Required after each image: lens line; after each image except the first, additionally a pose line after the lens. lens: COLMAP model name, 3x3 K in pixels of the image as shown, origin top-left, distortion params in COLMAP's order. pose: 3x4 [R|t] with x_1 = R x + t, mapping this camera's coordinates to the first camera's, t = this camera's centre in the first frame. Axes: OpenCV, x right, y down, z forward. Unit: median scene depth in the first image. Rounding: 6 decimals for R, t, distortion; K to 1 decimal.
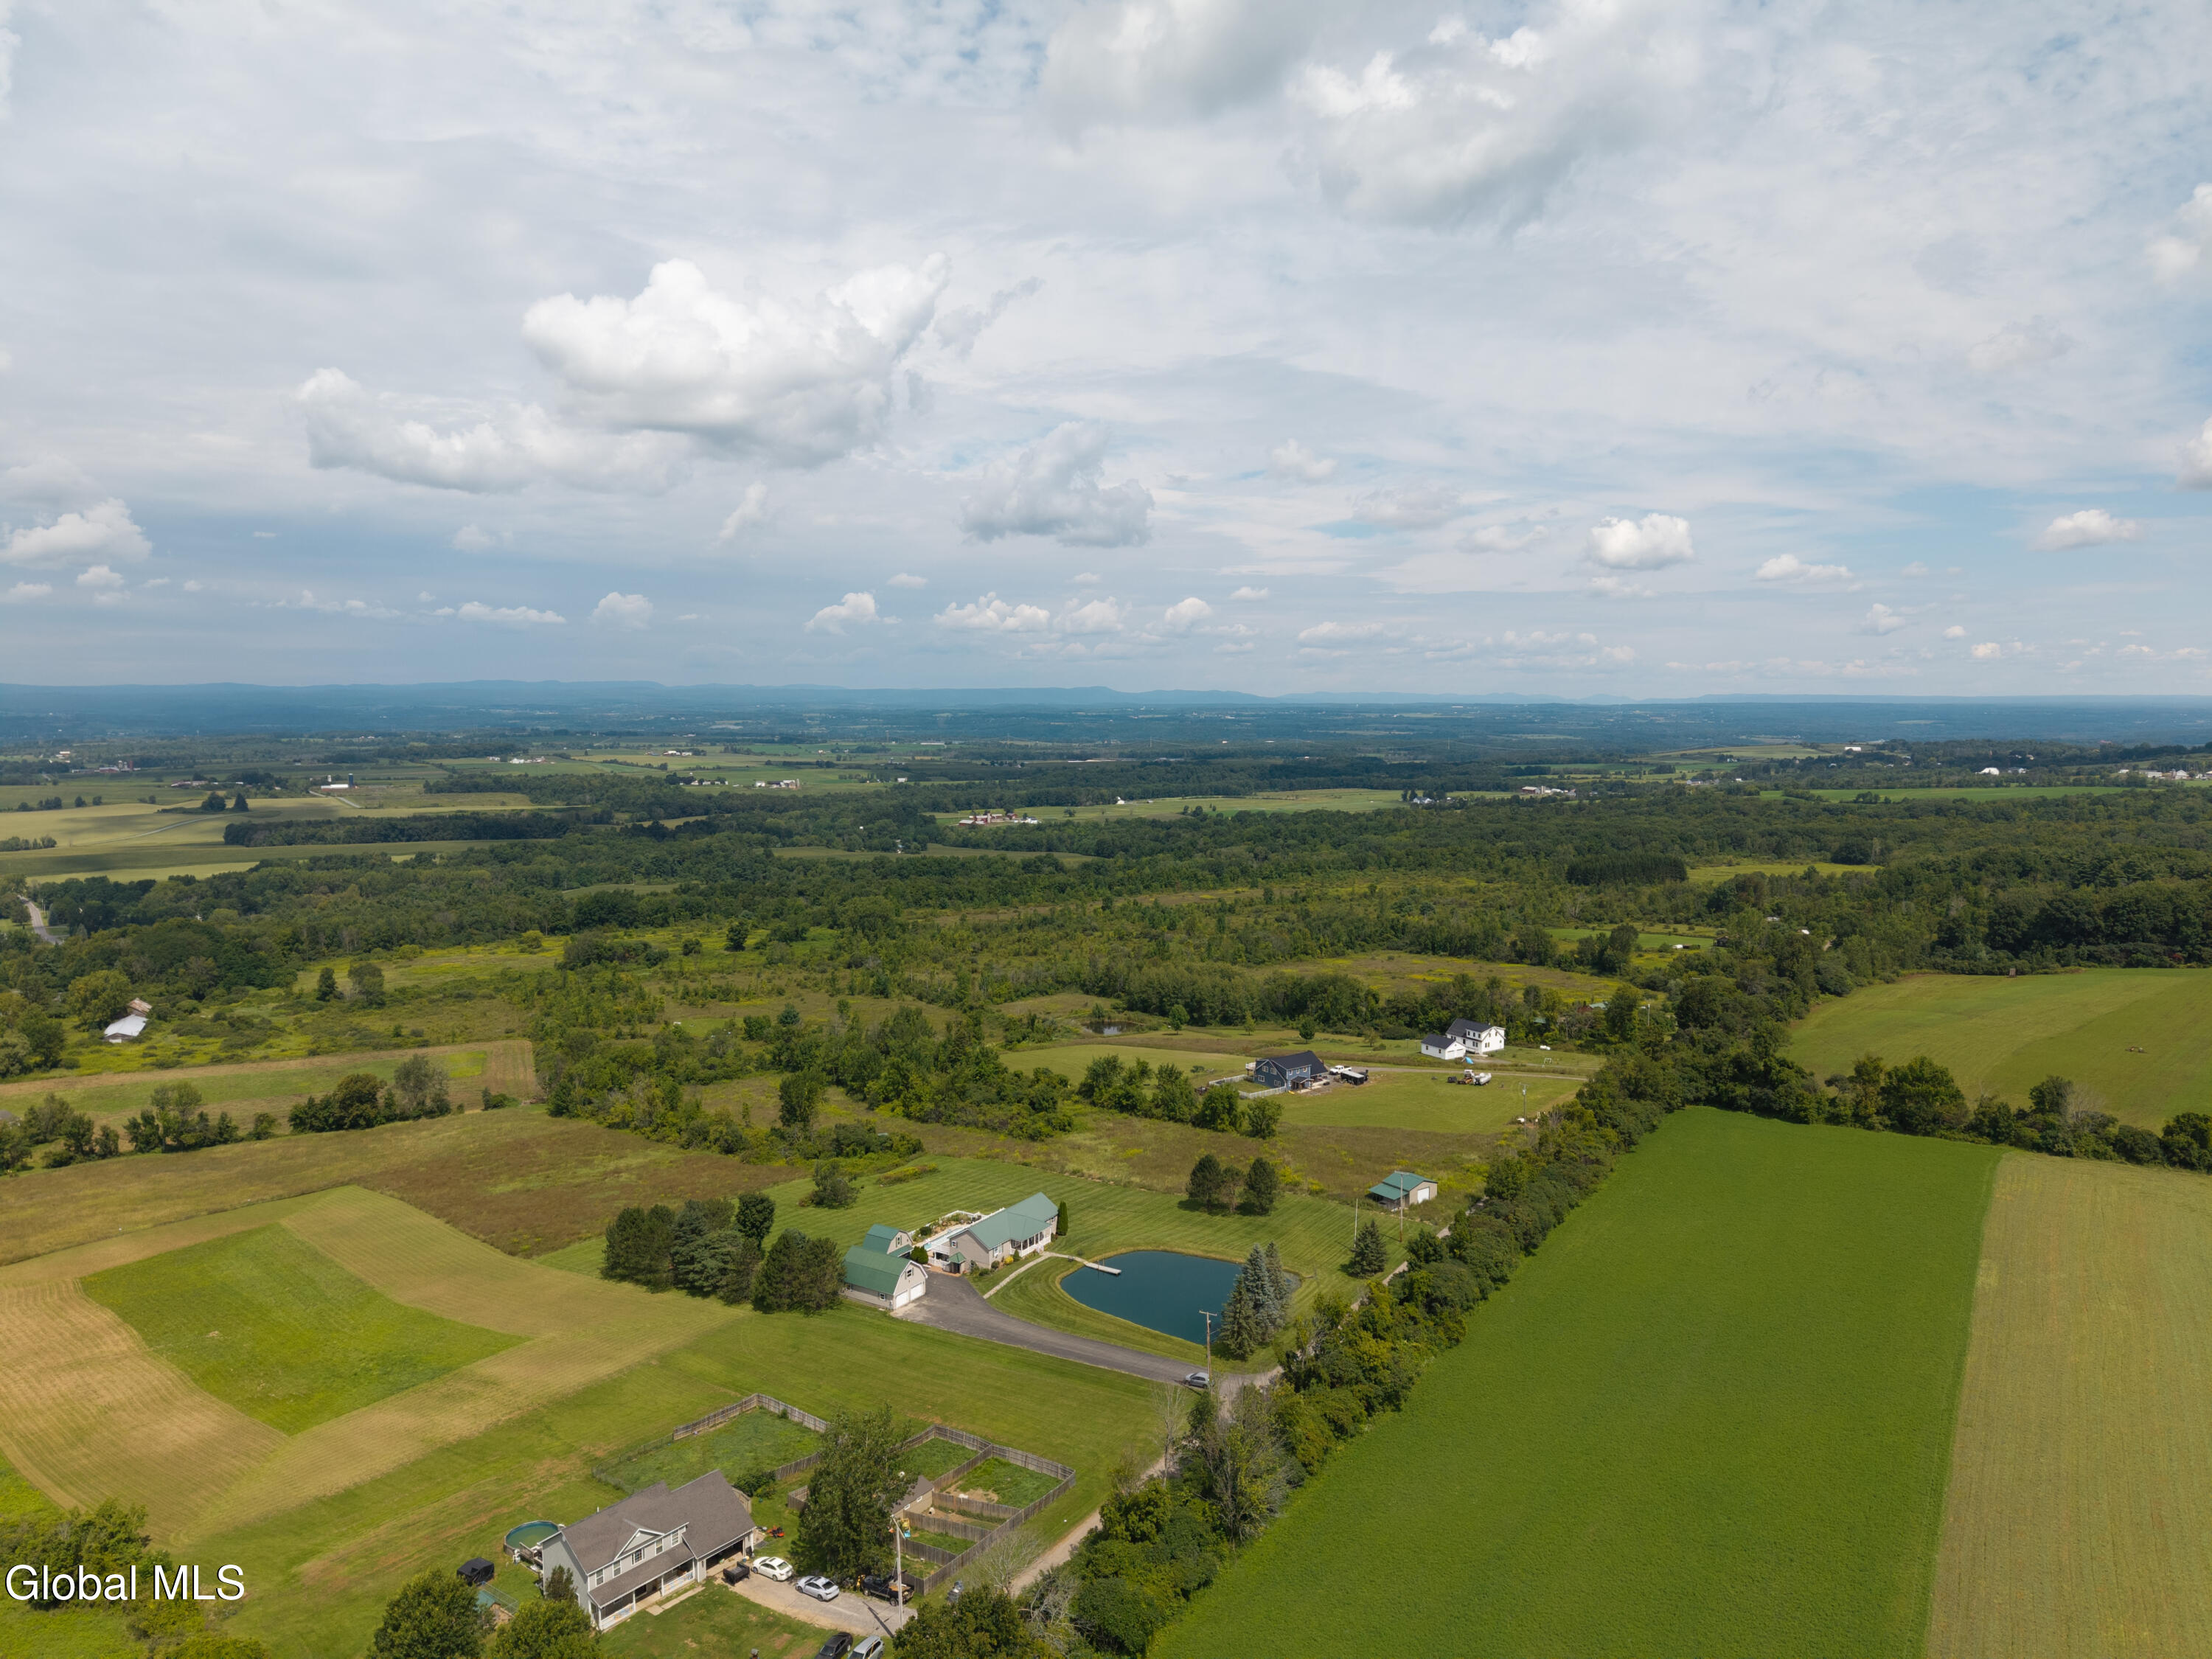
lens RADIAL K [[1482.3, 0, 1115.2], [0, 1482.3, 861.6], [0, 0, 1]] dist [0.018783, -0.014840]
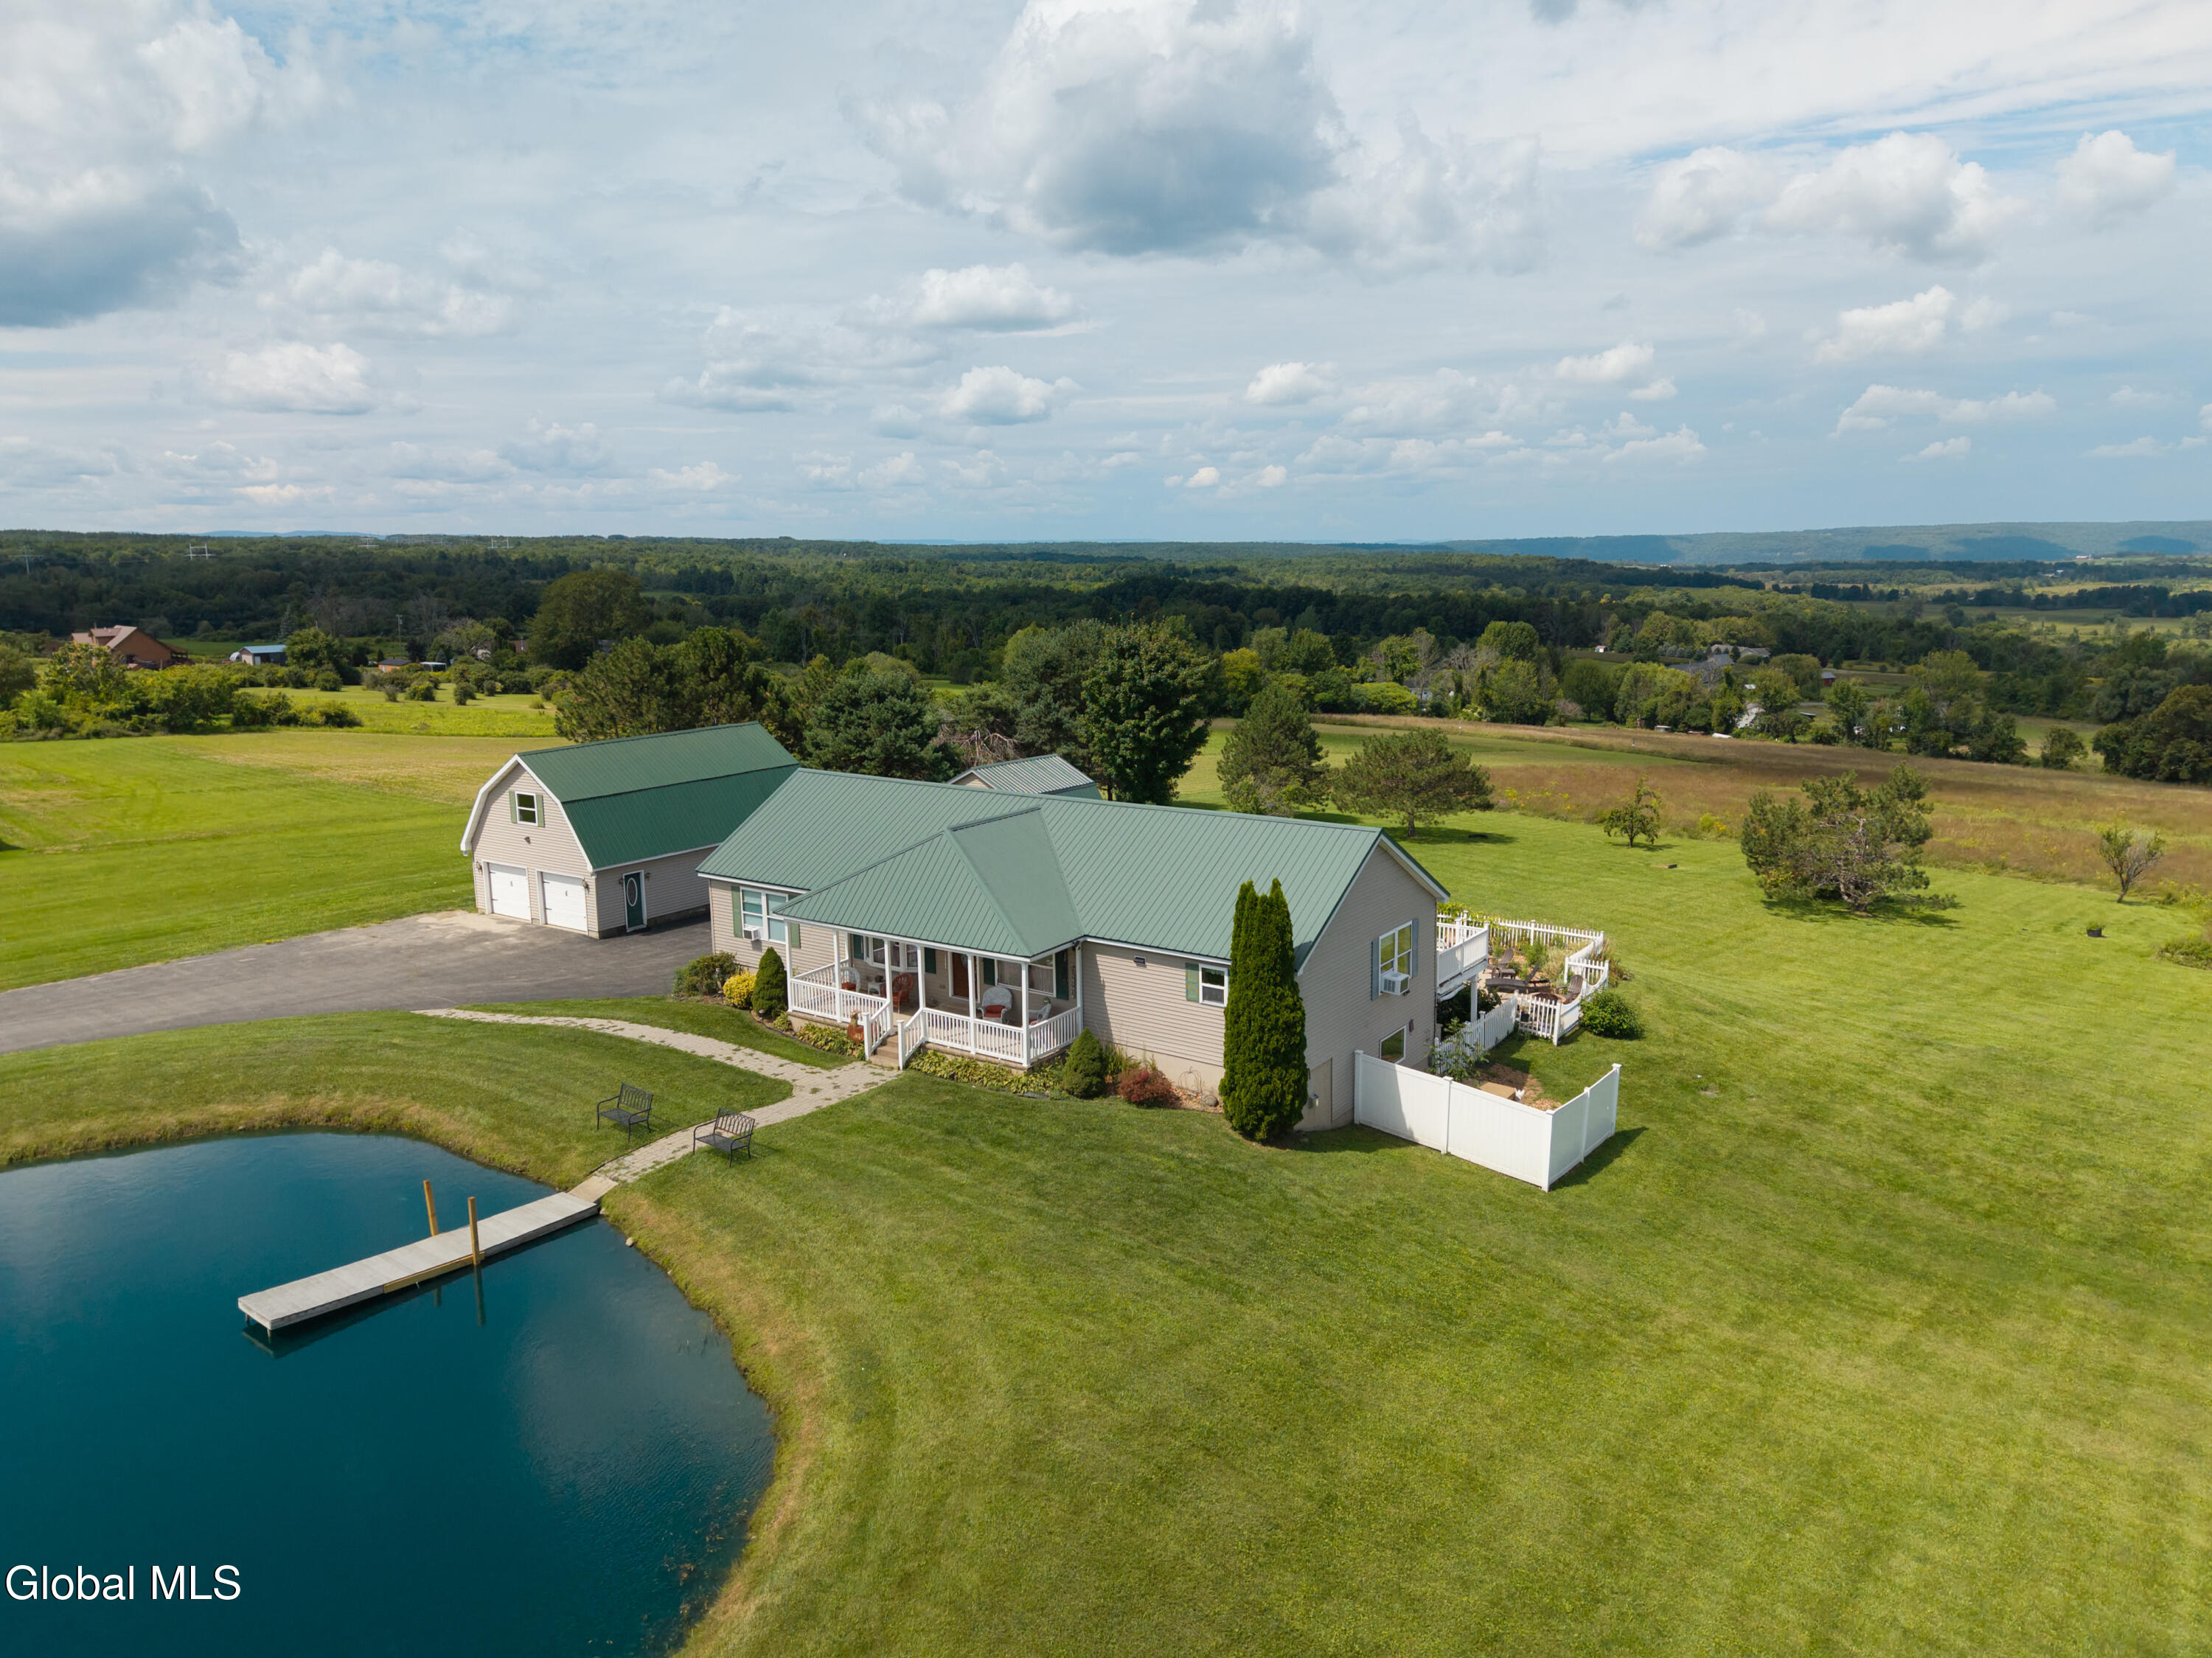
lens RADIAL K [[1538.9, 0, 1110.4], [0, 1538.9, 824.3], [0, 0, 1]] dist [0.032893, -0.033826]
pose [[-0.054812, 0.176687, -0.982740, 0.103266], [-0.096889, 0.978634, 0.181353, 0.208025], [0.993785, 0.105157, -0.036522, 1.032593]]
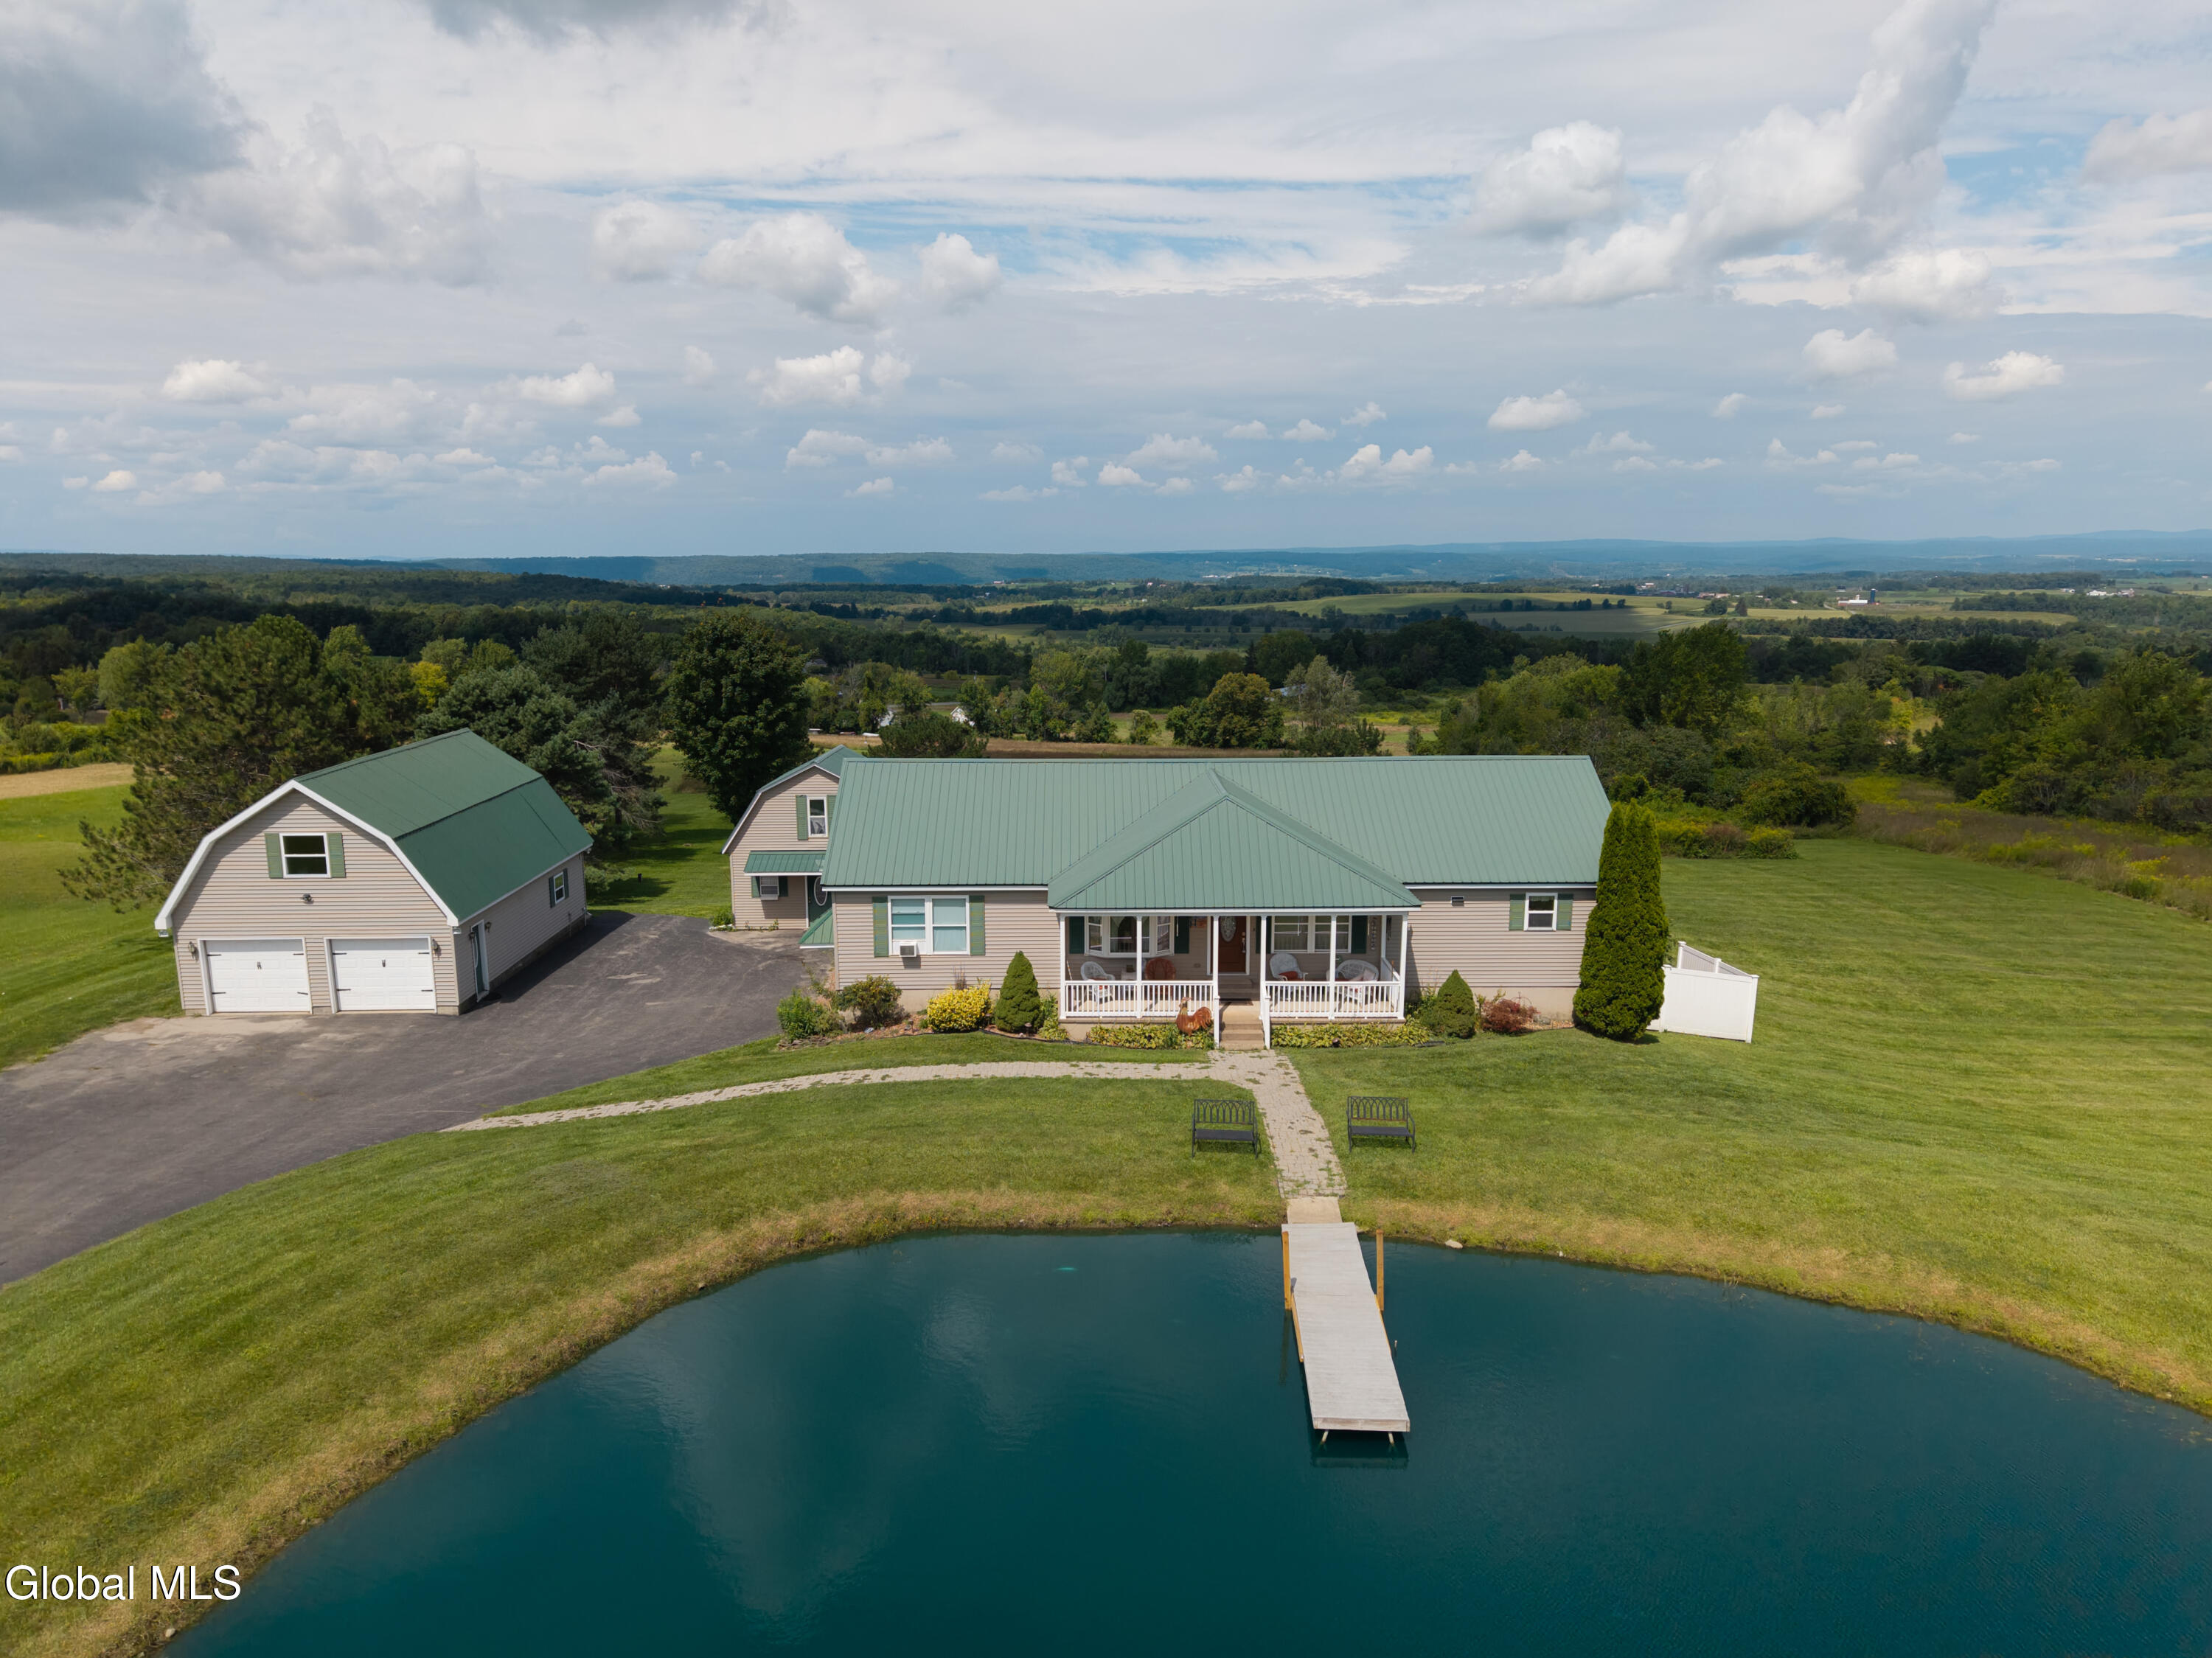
lens RADIAL K [[1482.2, 0, 1115.2], [0, 1482.2, 861.1], [0, 0, 1]] dist [0.018783, -0.014840]
pose [[0.552462, 0.163888, -0.817268, 0.057376], [-0.090801, 0.986478, 0.136440, 0.227974], [0.828578, -0.001170, 0.559873, 0.914204]]
